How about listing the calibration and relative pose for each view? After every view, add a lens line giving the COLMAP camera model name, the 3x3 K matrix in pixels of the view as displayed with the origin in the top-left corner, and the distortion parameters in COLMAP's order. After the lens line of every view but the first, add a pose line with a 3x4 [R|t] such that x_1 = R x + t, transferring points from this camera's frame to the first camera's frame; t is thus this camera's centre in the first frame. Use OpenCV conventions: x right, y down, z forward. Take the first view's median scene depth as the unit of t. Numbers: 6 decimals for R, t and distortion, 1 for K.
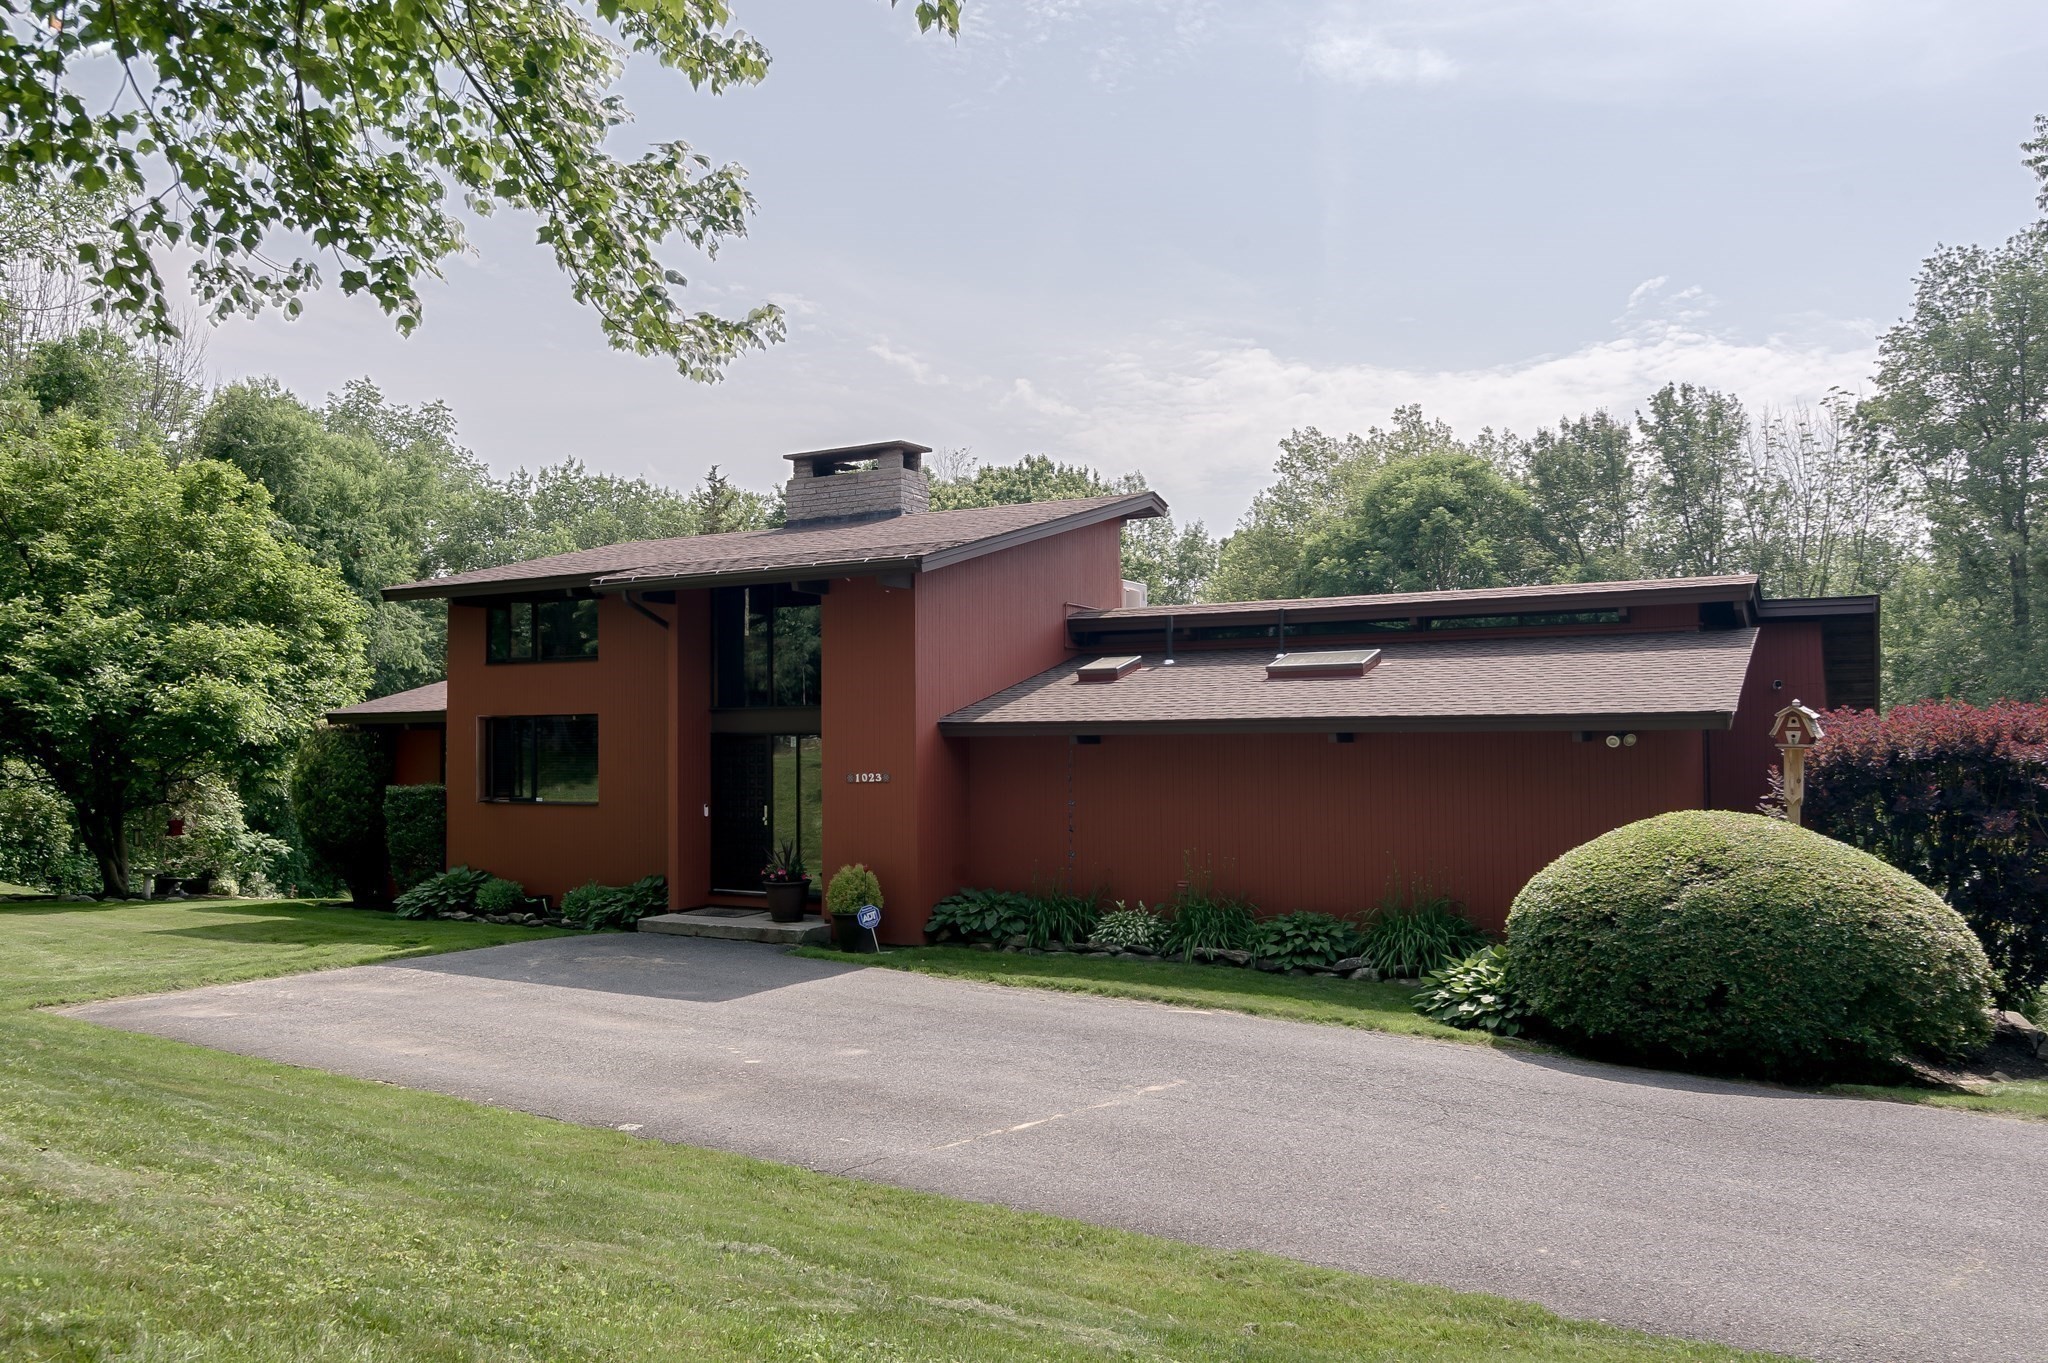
lens RADIAL K [[1601.1, 0, 1024.0], [0, 1601.1, 681.5], [0, 0, 1]] dist [-0.000900, -0.001272]
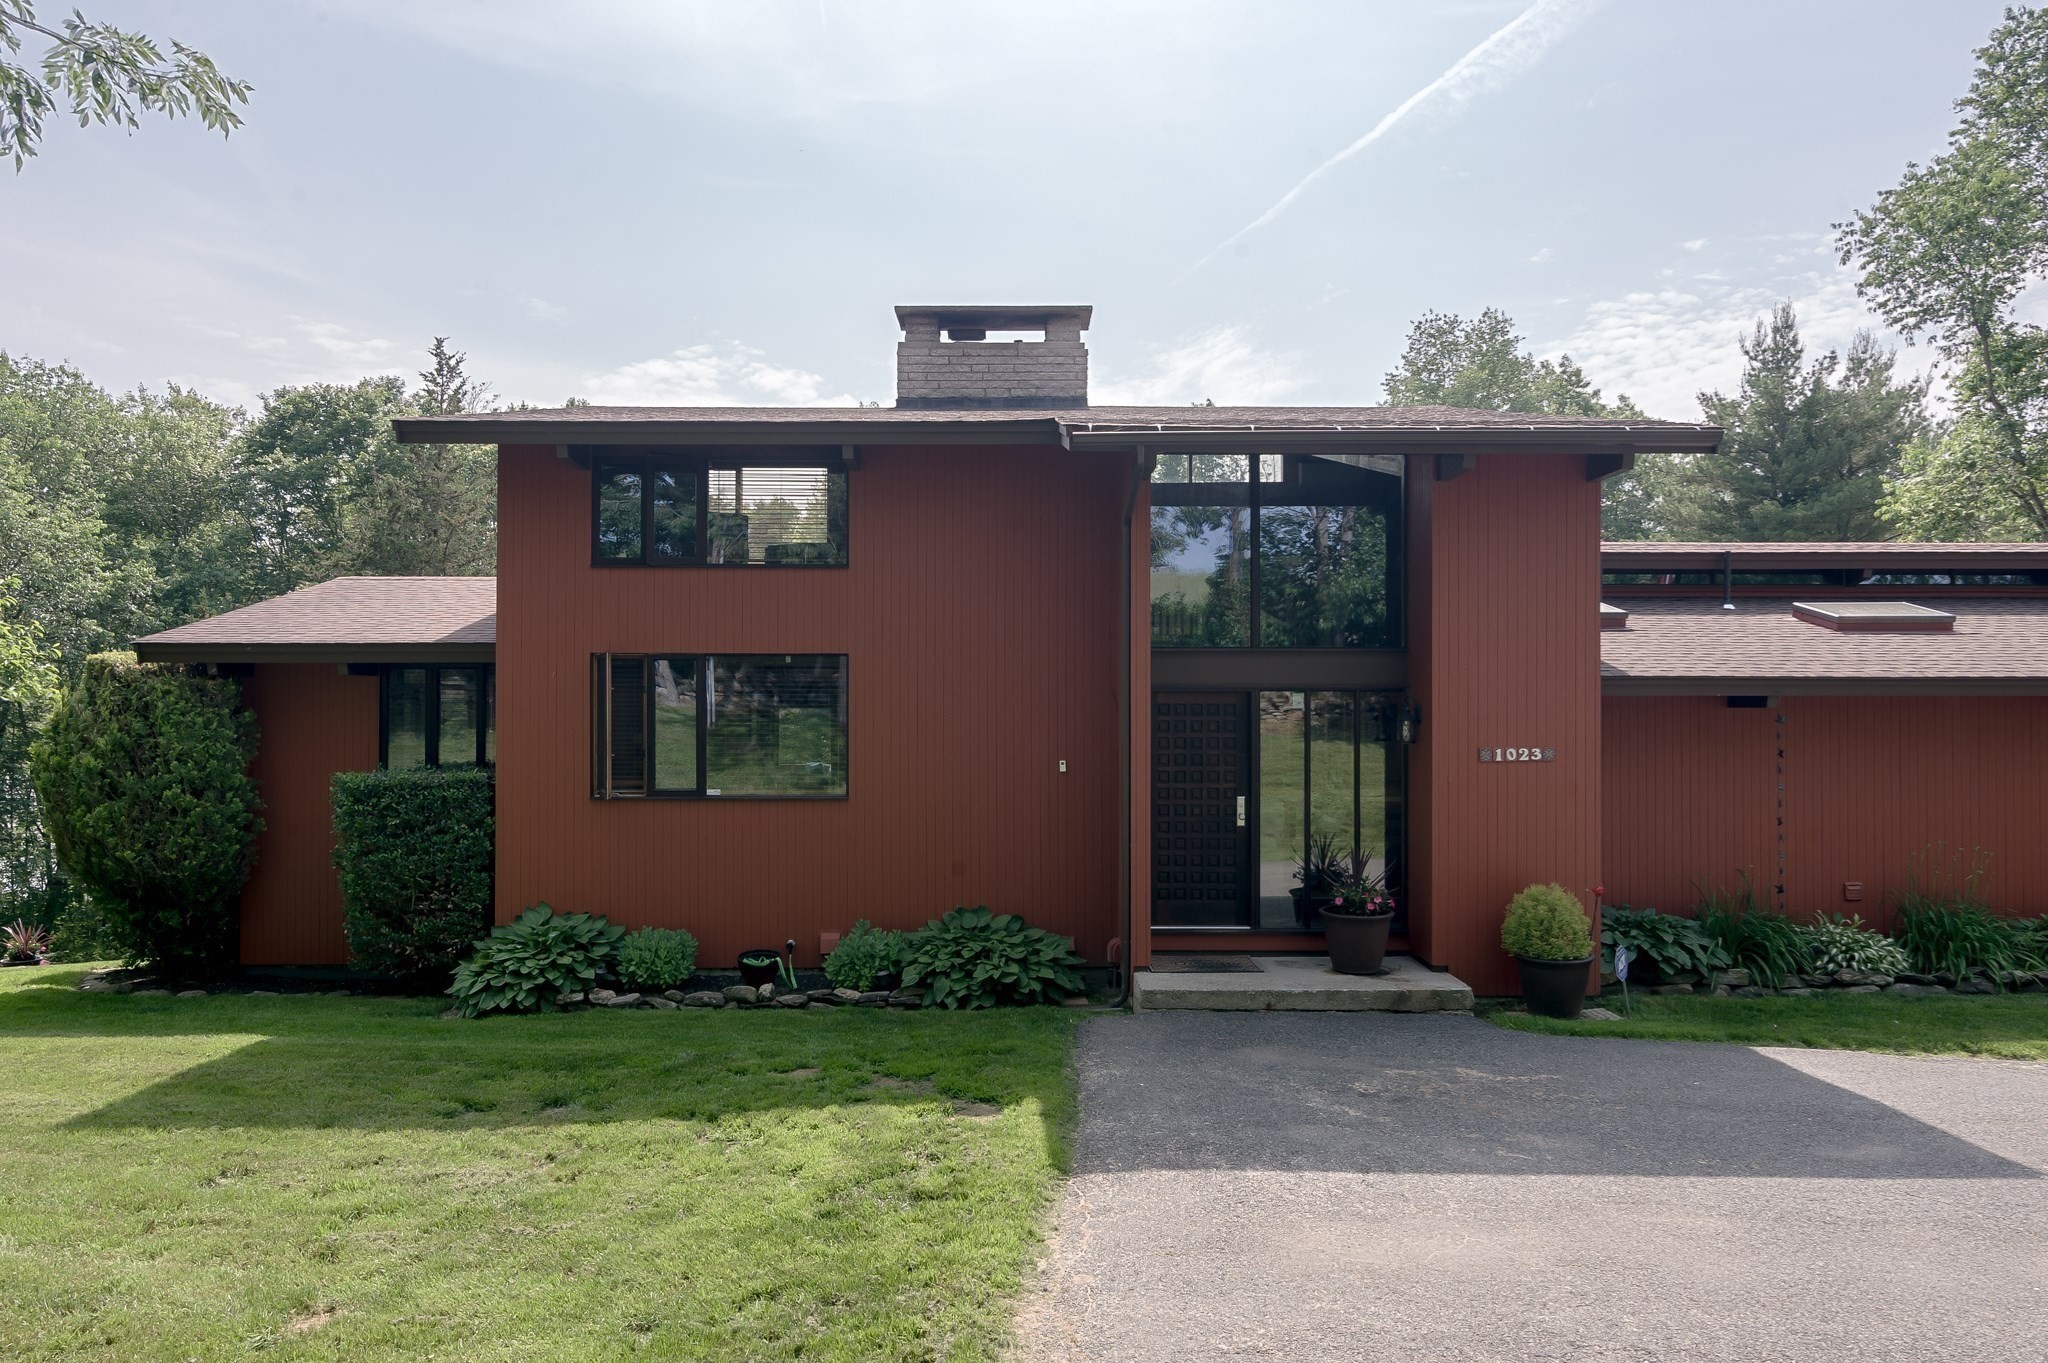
lens RADIAL K [[1362.1, 0, 1024.0], [0, 1362.1, 681.5], [0, 0, 1]] dist [0.007143, 0.001495]
pose [[0.858824, 0.017337, 0.511977, -0.472086], [-0.026049, 0.999612, 0.009847, 0.023742], [-0.511607, -0.021793, 0.858943, 0.500659]]
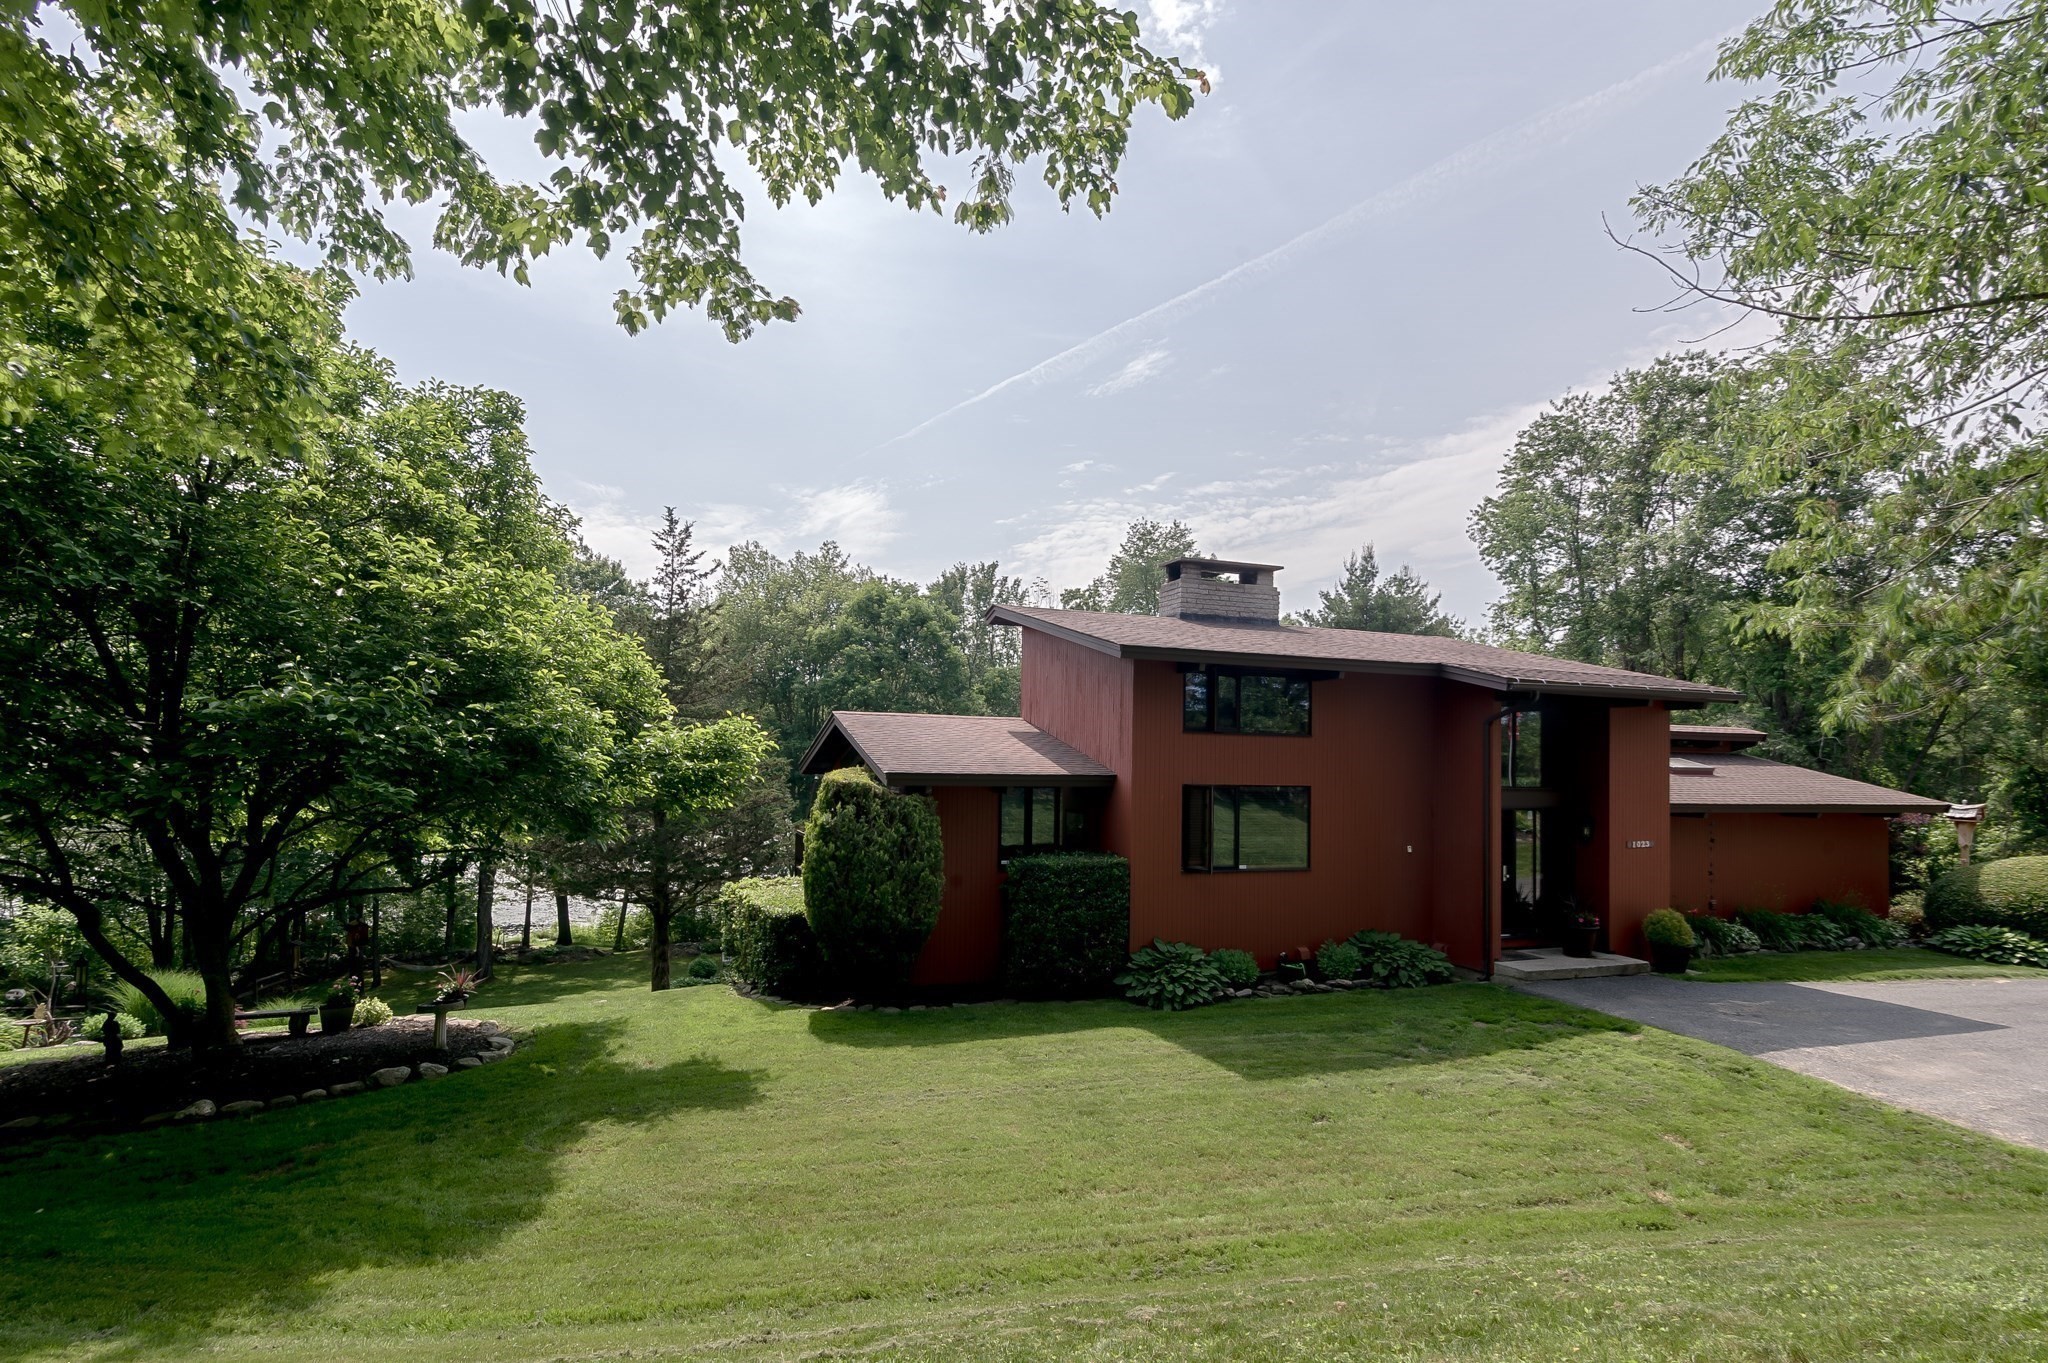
lens RADIAL K [[1002.2, 0, 1022.4], [0, 1002.2, 735.1], [0, 0, 1]] dist [0.004458, 0.000490]
pose [[0.633900, 0.040059, 0.772377, -0.899249], [-0.053788, 0.998523, -0.007644, 0.001515], [-0.771542, -0.036699, 0.635119, 0.708808]]
